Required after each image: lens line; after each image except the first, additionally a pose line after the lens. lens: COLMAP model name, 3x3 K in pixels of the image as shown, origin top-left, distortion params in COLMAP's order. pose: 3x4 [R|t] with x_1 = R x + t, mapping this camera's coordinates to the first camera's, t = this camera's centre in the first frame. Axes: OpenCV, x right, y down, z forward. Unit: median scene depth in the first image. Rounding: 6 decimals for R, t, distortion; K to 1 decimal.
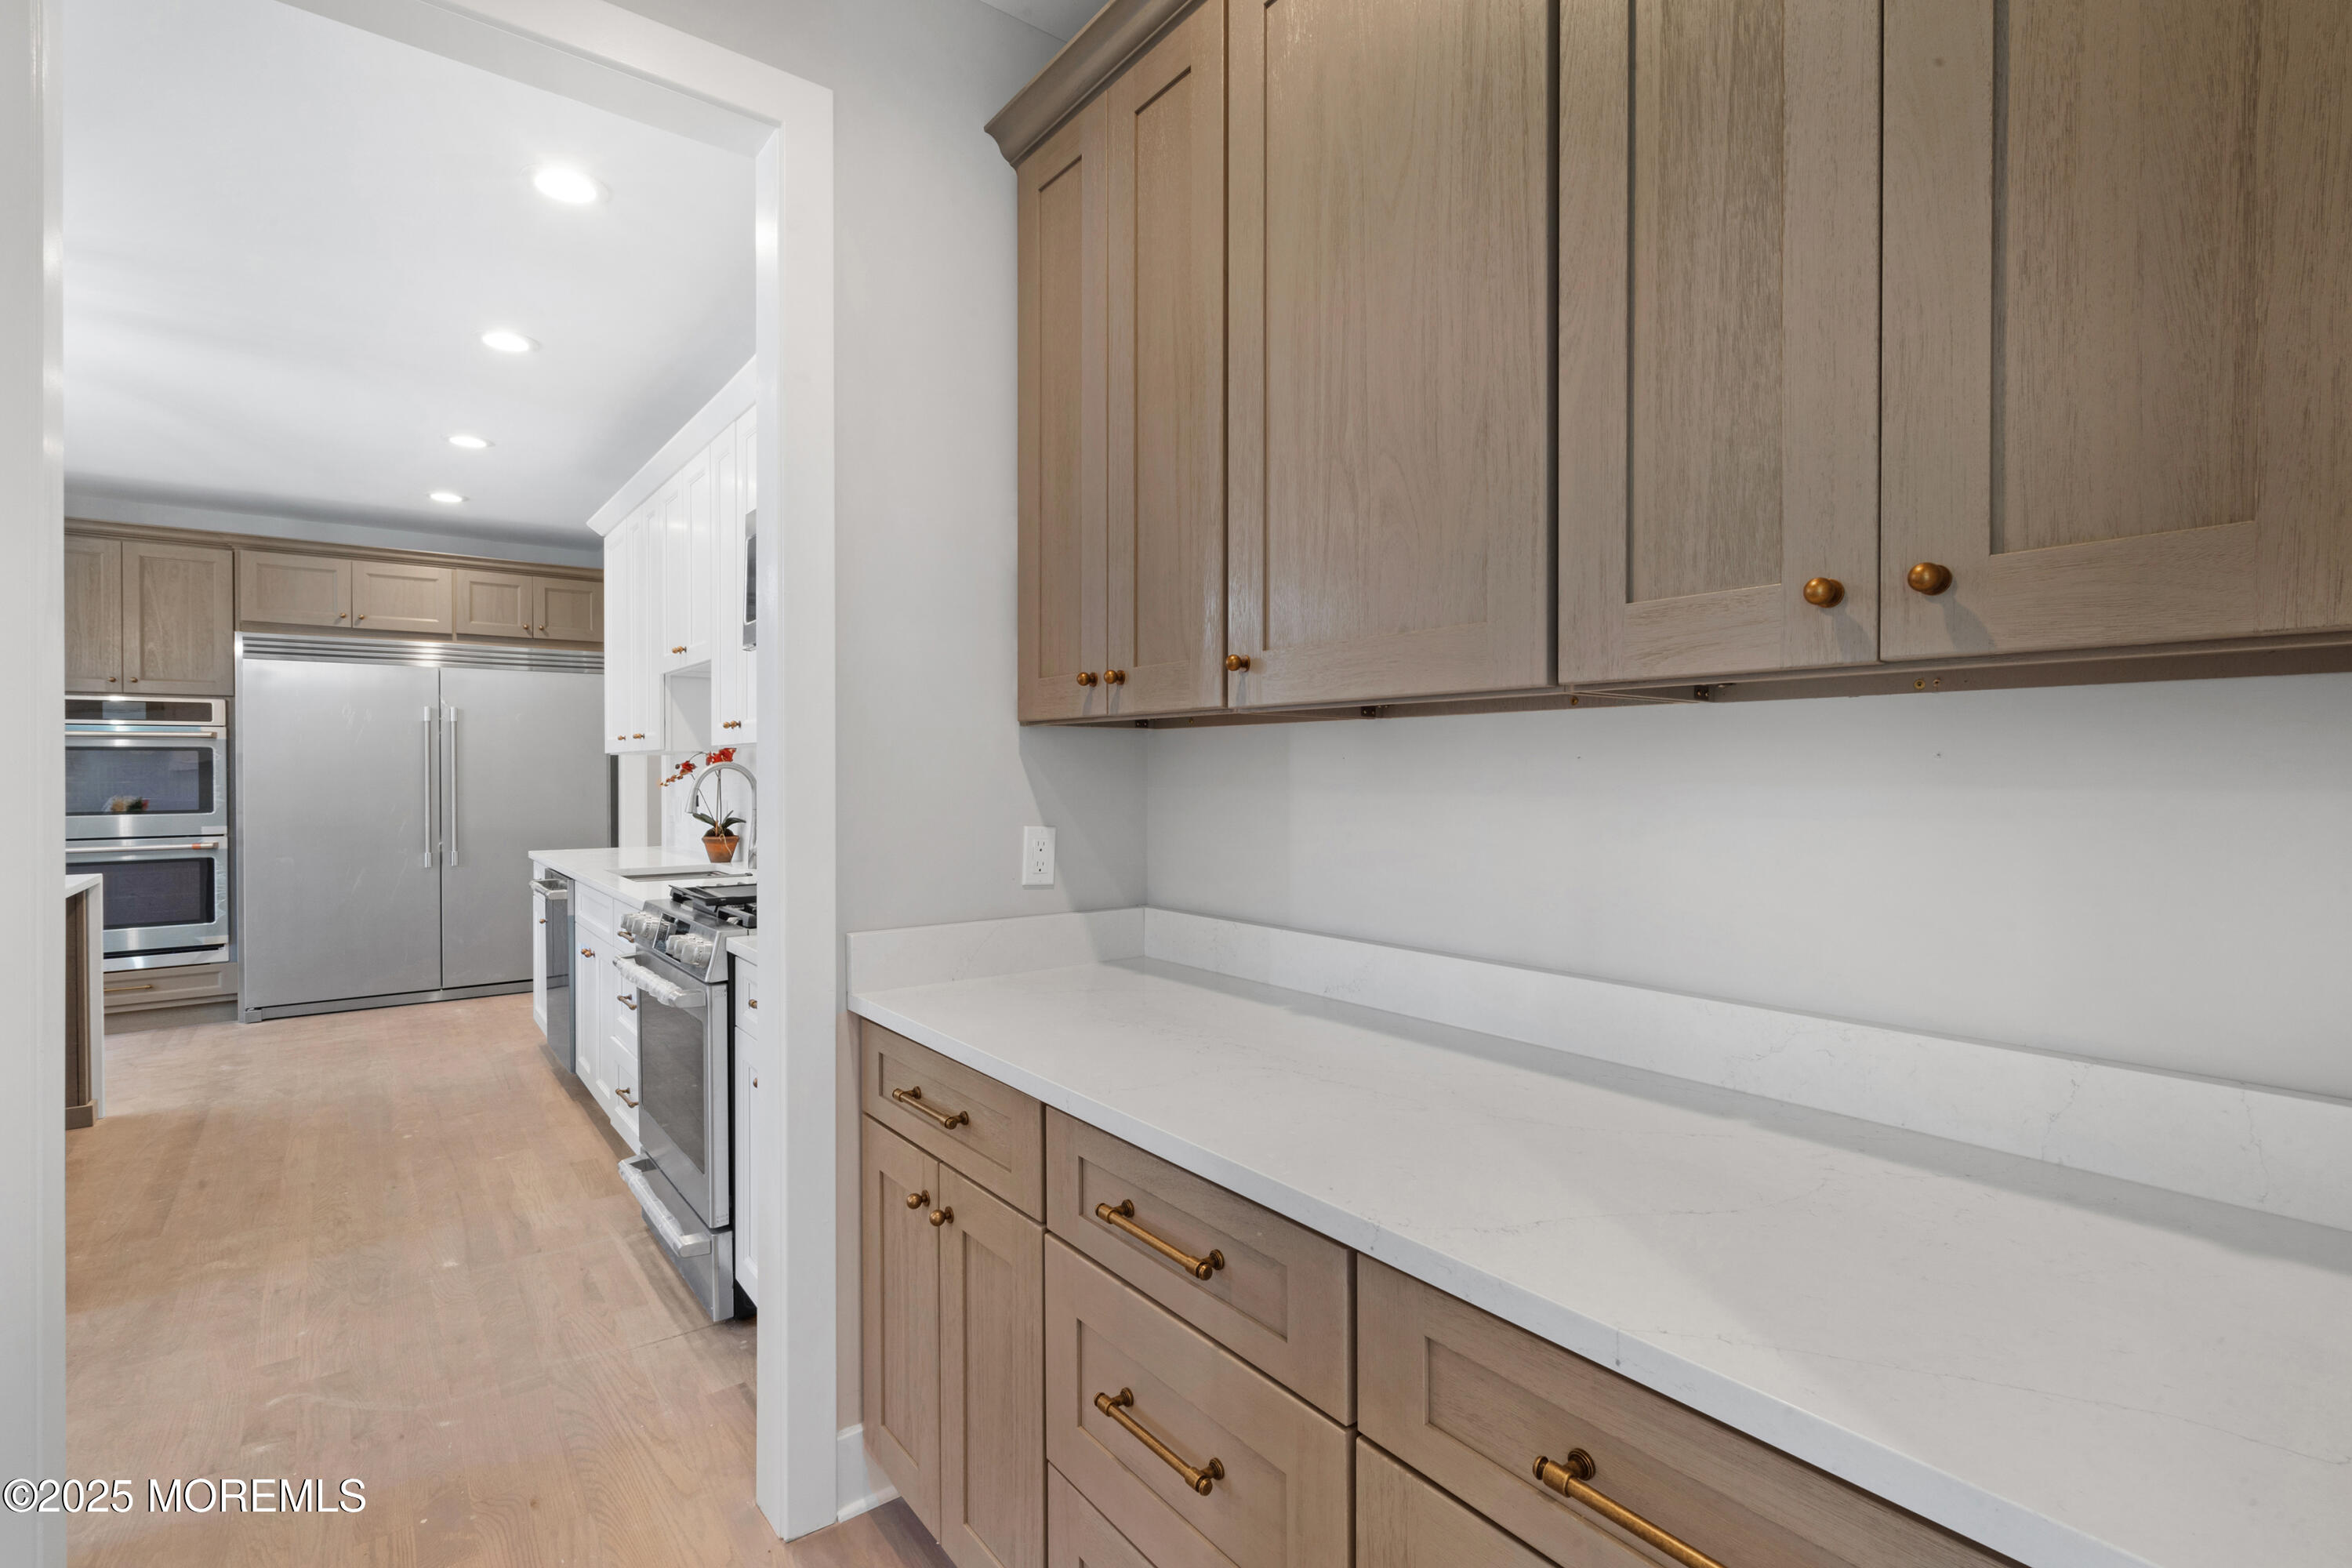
lens RADIAL K [[1072.3, 0, 1171.8], [0, 1072.3, 788.7], [0, 0, 1]] dist [0.000006, 0.000058]
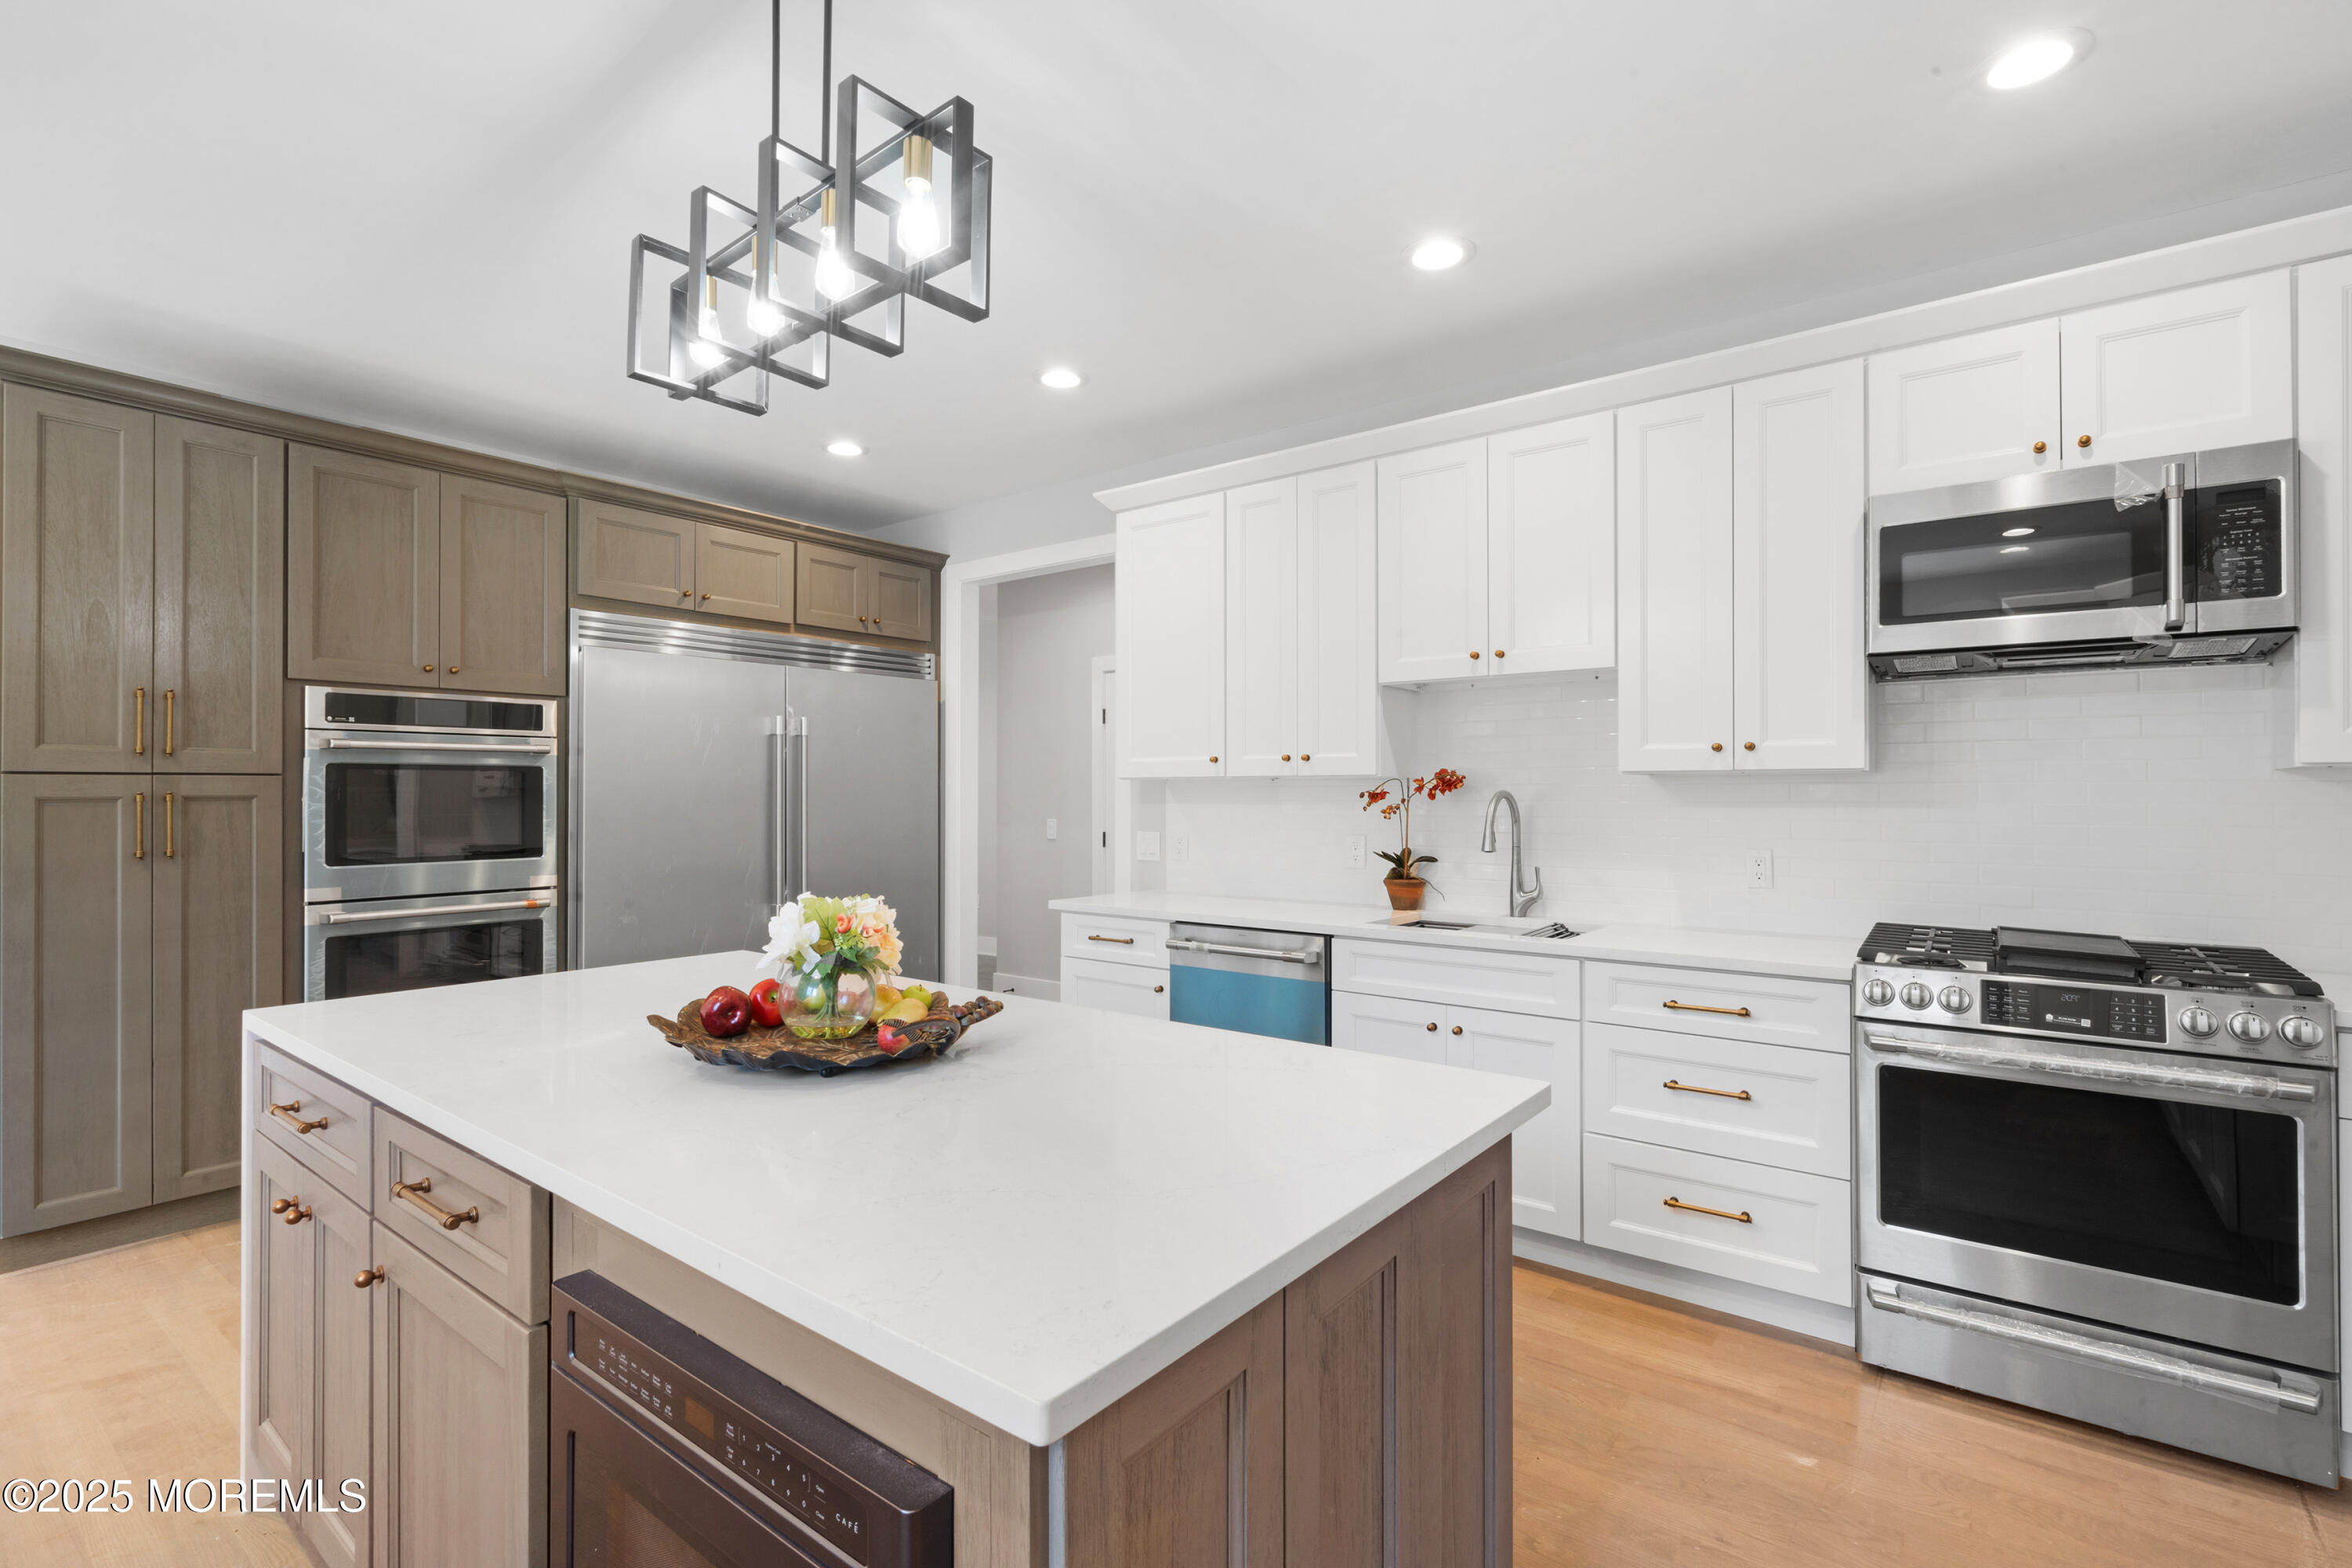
lens RADIAL K [[1072.3, 0, 1177.0], [0, 1072.3, 783.9], [0, 0, 1]] dist [0.000006, 0.000058]
pose [[0.967329, 0.003064, 0.253506, -0.662857], [0.004336, 0.999581, -0.028625, -0.004285], [-0.253487, 0.028789, 0.966910, 0.193383]]
